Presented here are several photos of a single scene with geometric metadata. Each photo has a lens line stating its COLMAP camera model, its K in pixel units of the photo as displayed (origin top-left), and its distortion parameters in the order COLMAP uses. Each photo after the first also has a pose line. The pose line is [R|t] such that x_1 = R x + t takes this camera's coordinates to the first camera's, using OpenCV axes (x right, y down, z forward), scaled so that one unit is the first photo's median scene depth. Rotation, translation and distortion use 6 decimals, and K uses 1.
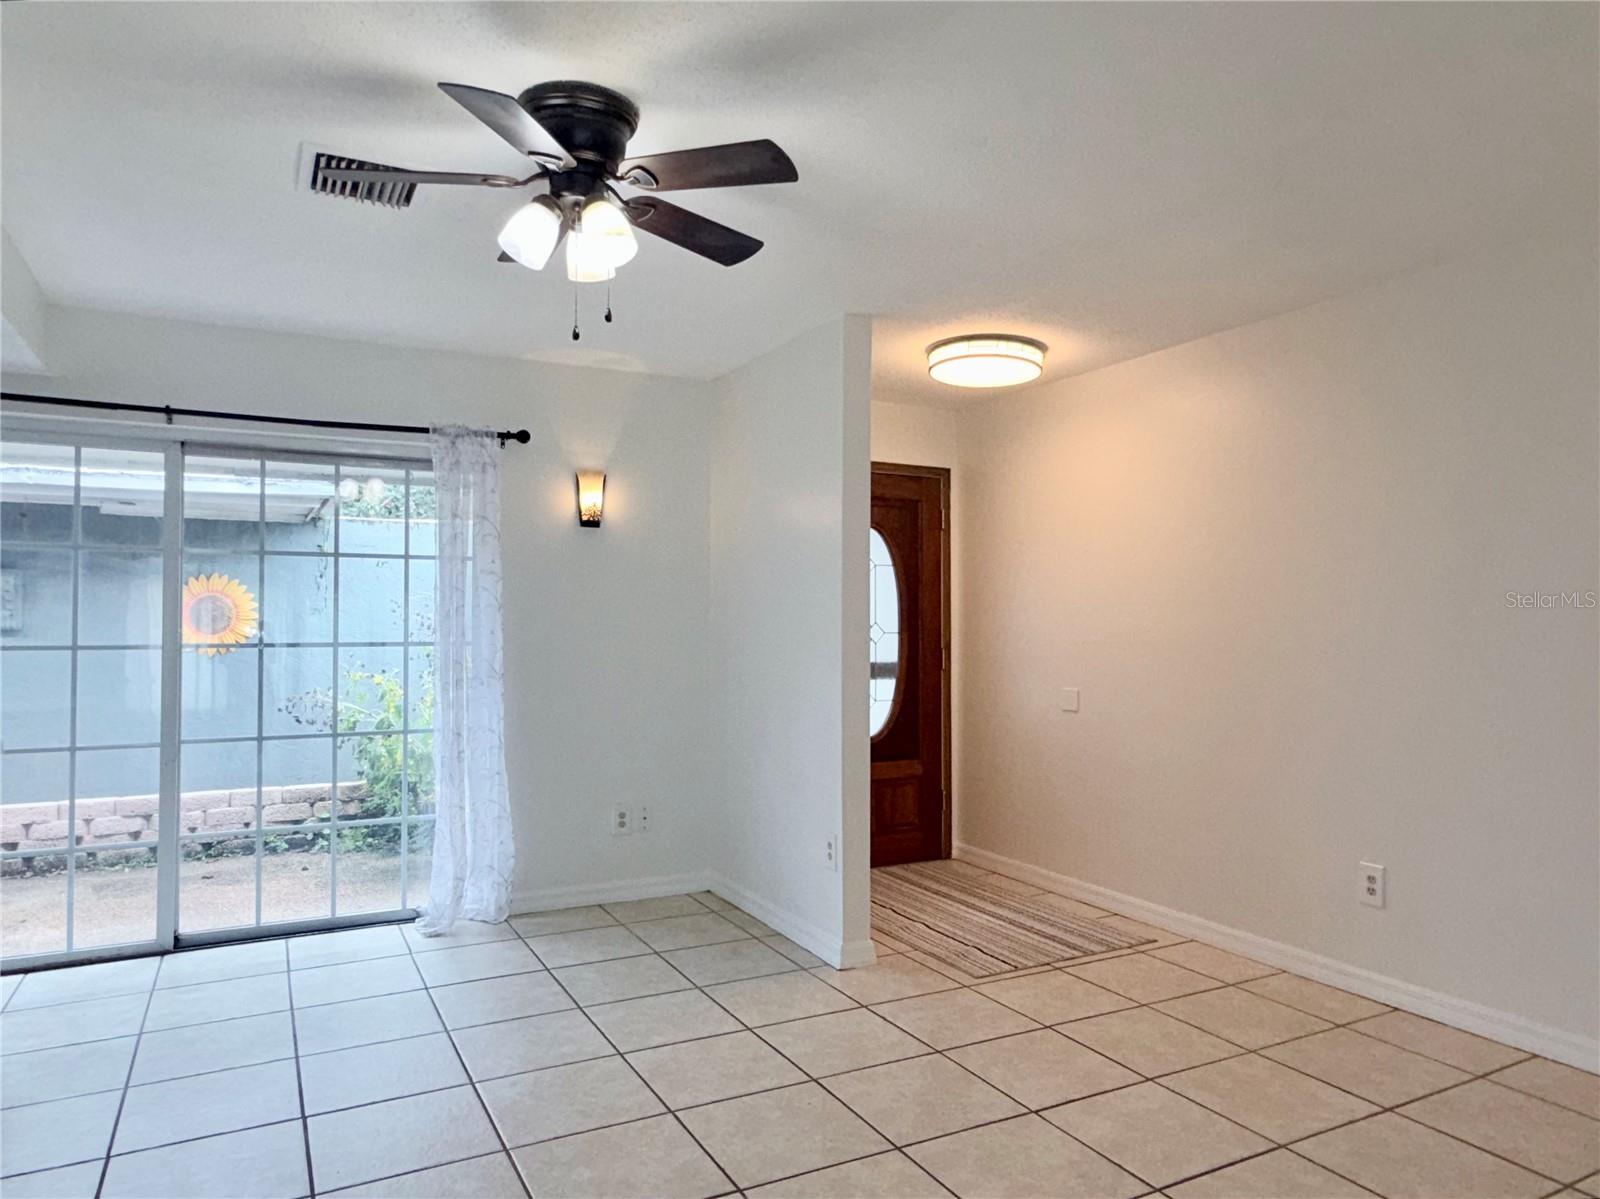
lens RADIAL K [[1042.4, 0, 800.0], [0, 1042.4, 599.5], [0, 0, 1]] dist [-0.000681, -0.000503]
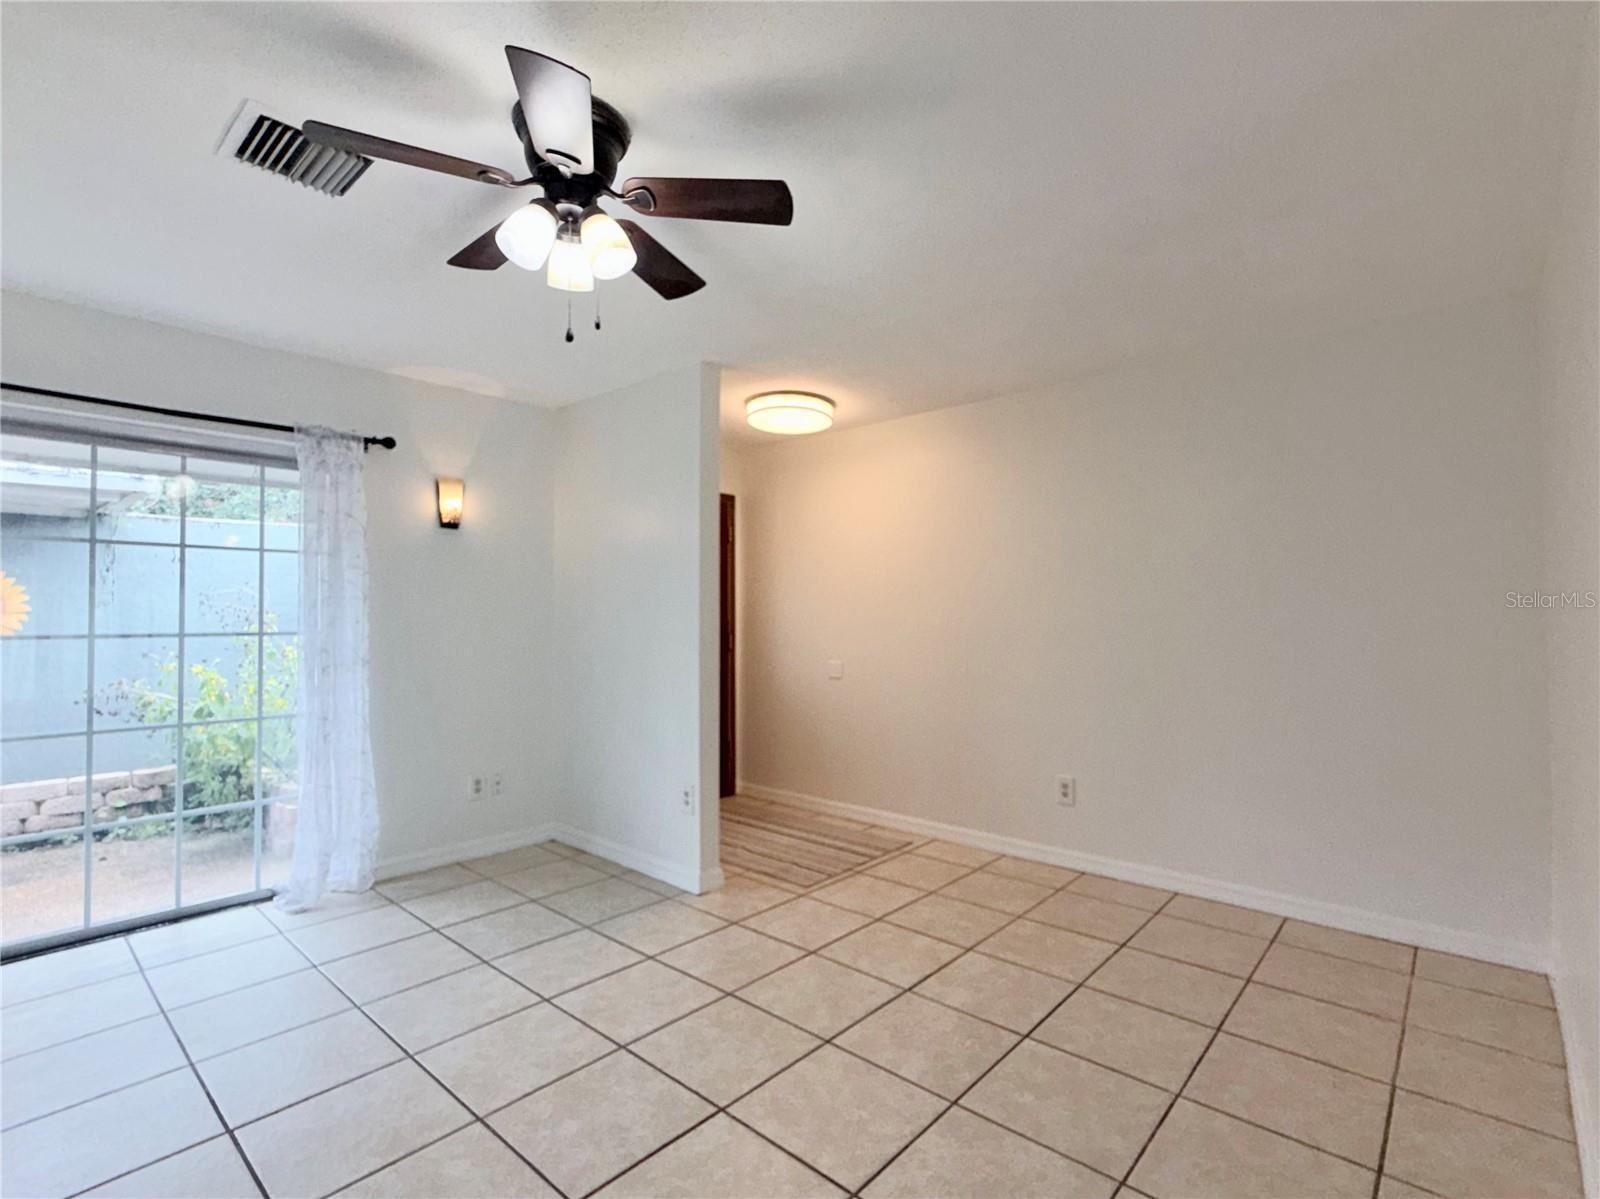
lens RADIAL K [[759.9, 0, 800.0], [0, 759.9, 599.5], [0, 0, 1]] dist [-0.000239, 0.000396]
pose [[0.936767, 0.004786, 0.349921, -0.145029], [-0.004473, 0.999989, -0.001703, 0.007596], [-0.349925, 0.000030, 0.936778, 0.105903]]
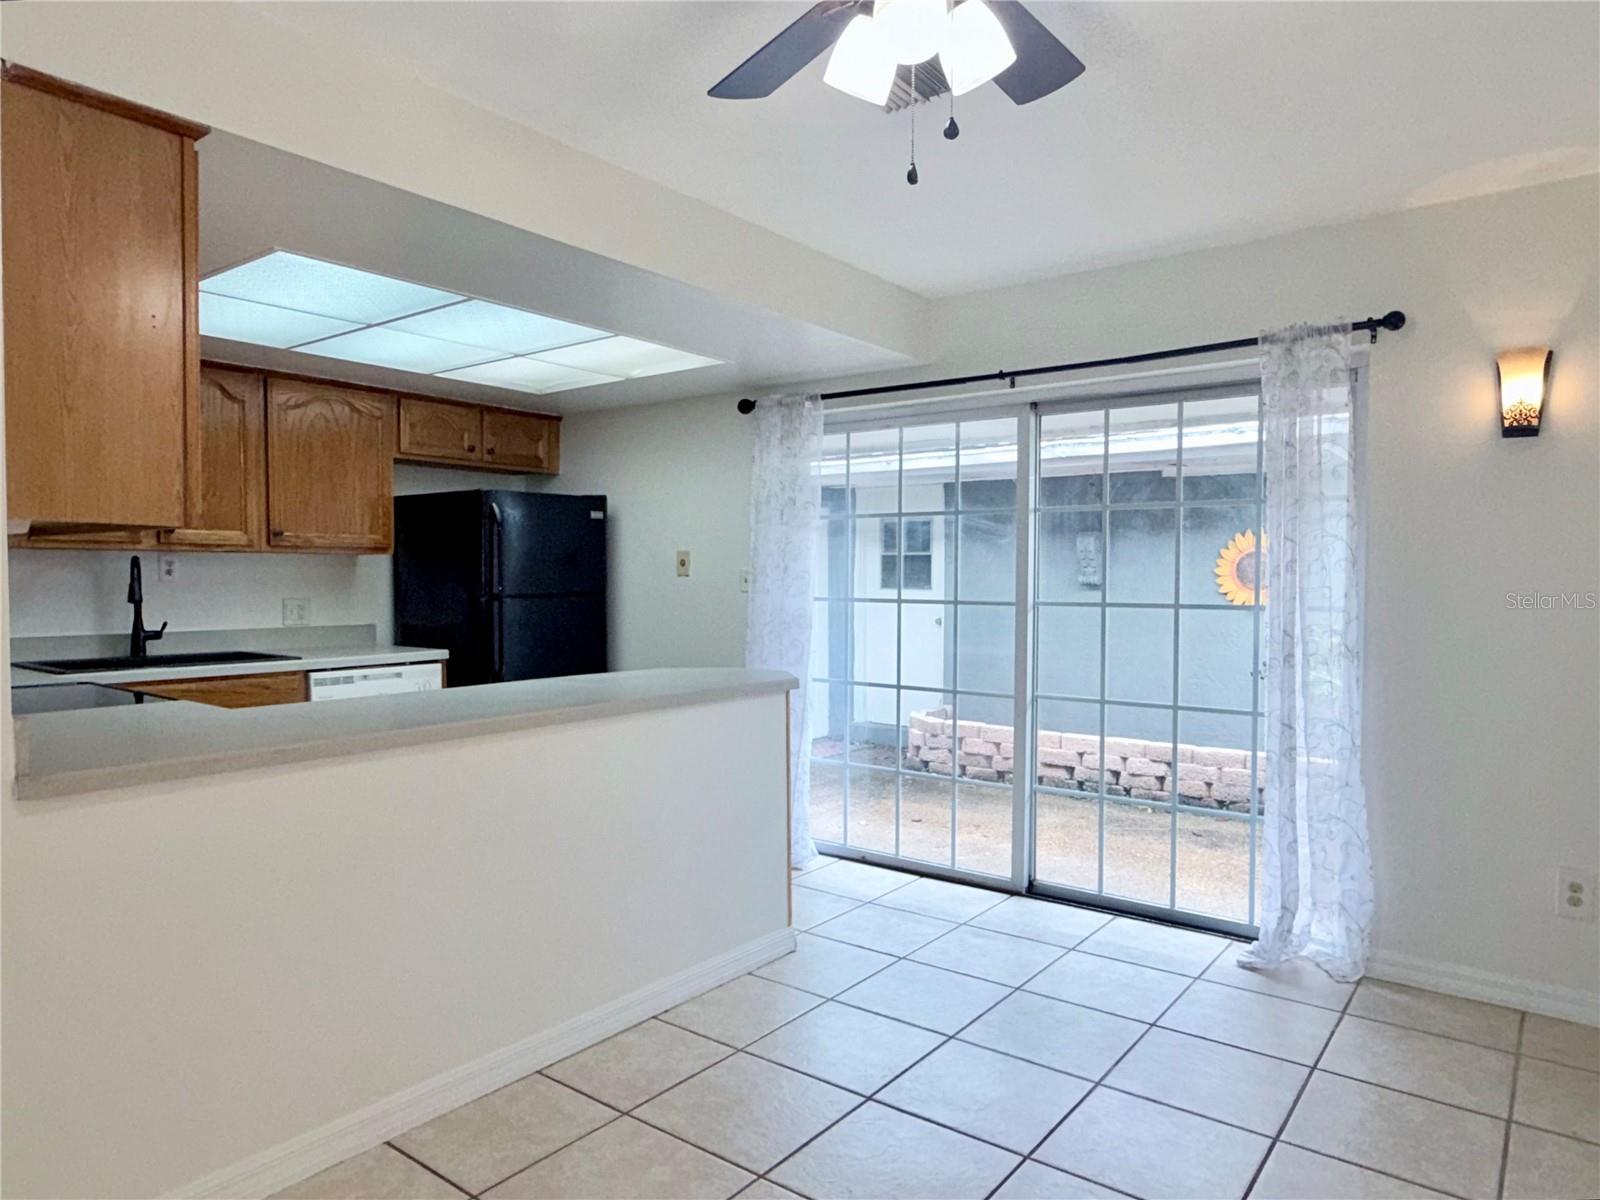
lens RADIAL K [[1018.5, 0, 800.0], [0, 1018.5, 600.0], [0, 0, 1]] dist [0.000945, -0.001464]
pose [[0.418735, 0.023488, -0.907805, 0.208824], [0.017410, 0.999274, 0.033885, 0.003468], [0.907942, -0.029994, 0.418022, 0.348781]]
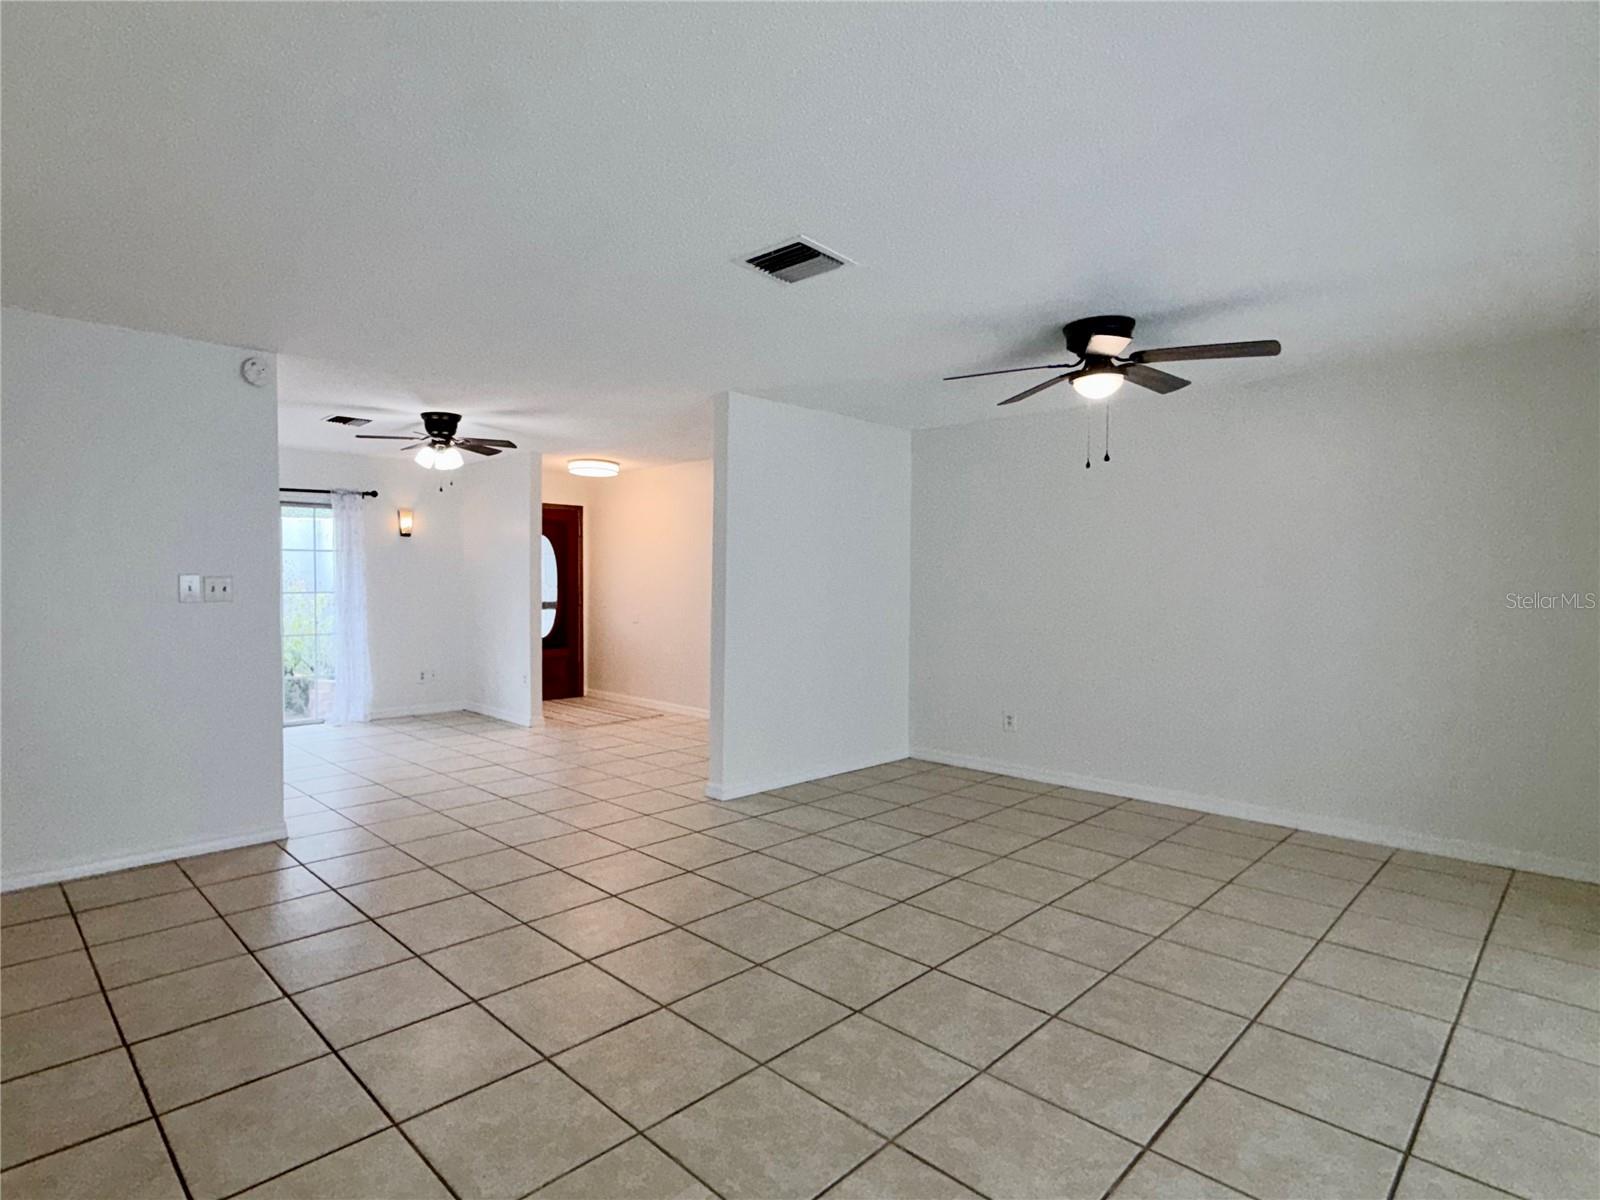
lens RADIAL K [[831.2, 0, 704.7], [0, 831.2, 601.1], [0, 0, 1]] dist [-0.000311, 0.000083]
pose [[0.967195, -0.004852, 0.253989, -0.049246], [-0.008453, 0.998649, 0.051268, -0.033384], [-0.253894, -0.051733, 0.965848, -0.832373]]
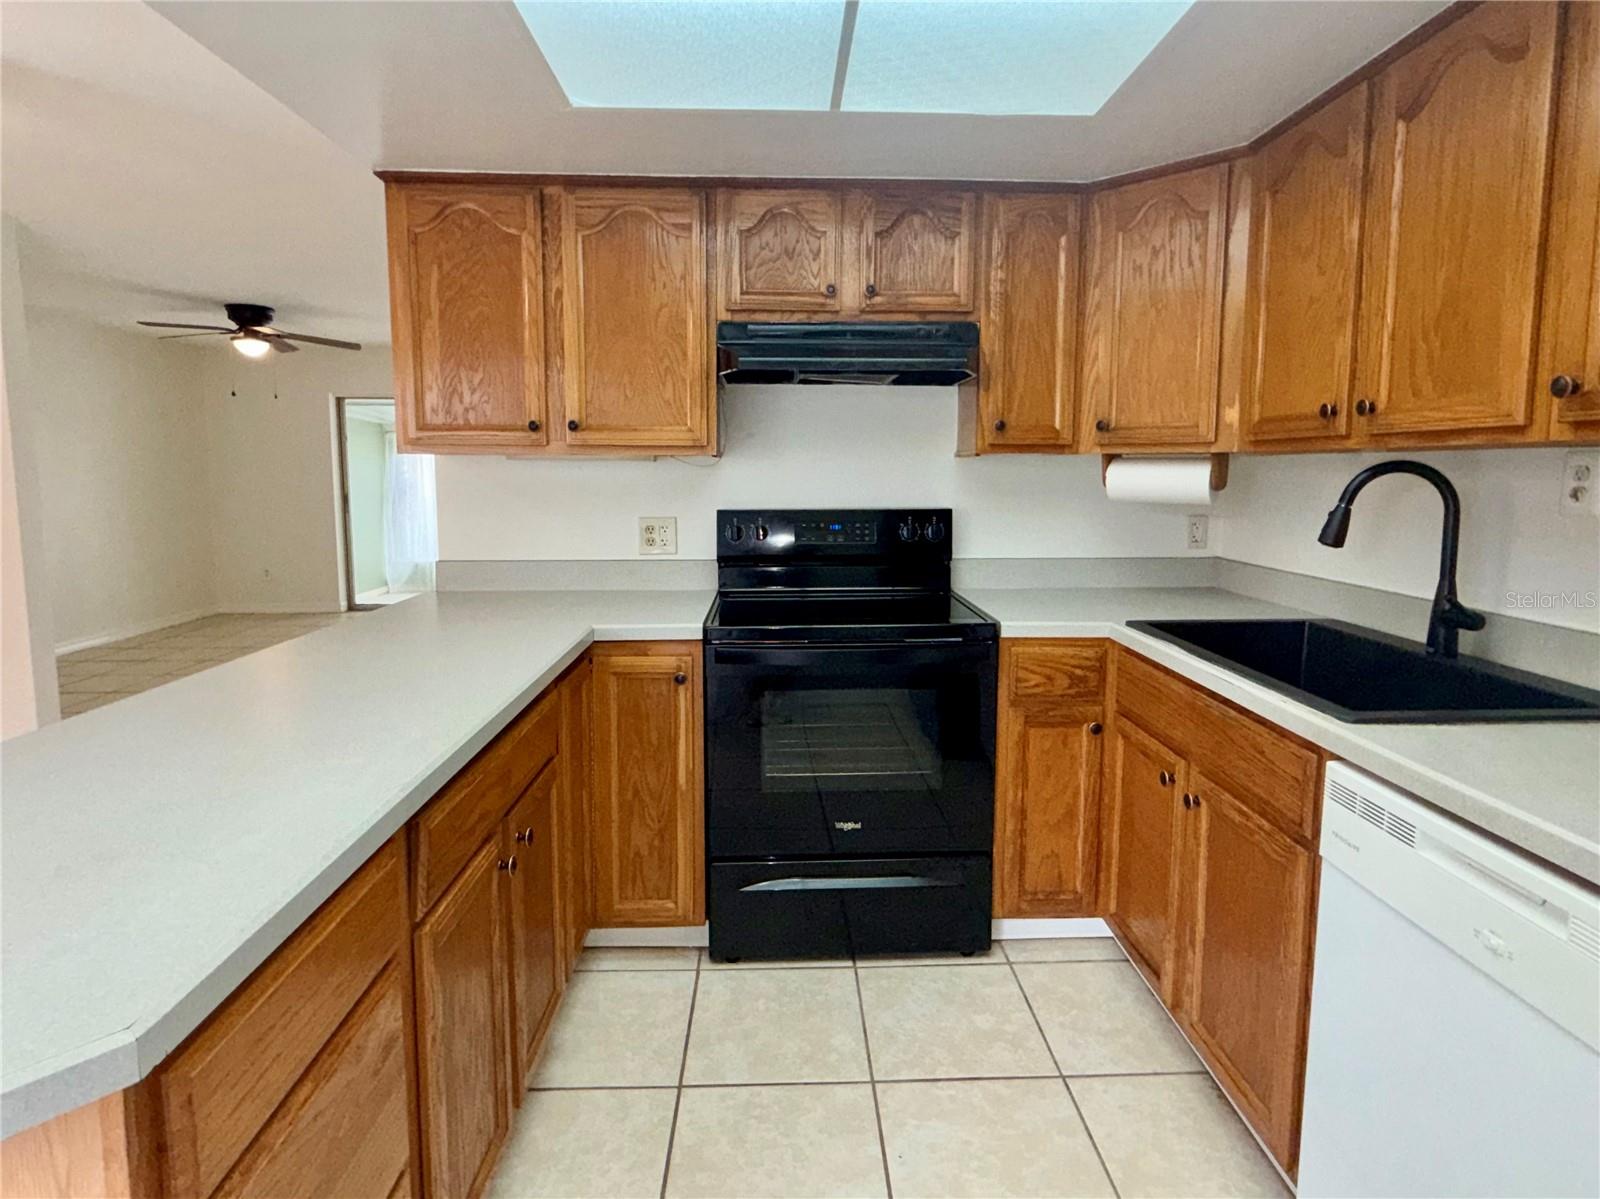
lens RADIAL K [[843.7, 0, 884.2], [0, 843.7, 535.5], [0, 0, 1]] dist [-0.006125, 0.000235]
pose [[-0.903145, -0.044608, 0.427013, -0.851267], [-0.019936, 0.997872, 0.062077, 0.000965], [-0.428873, 0.047552, -0.902112, 0.669783]]
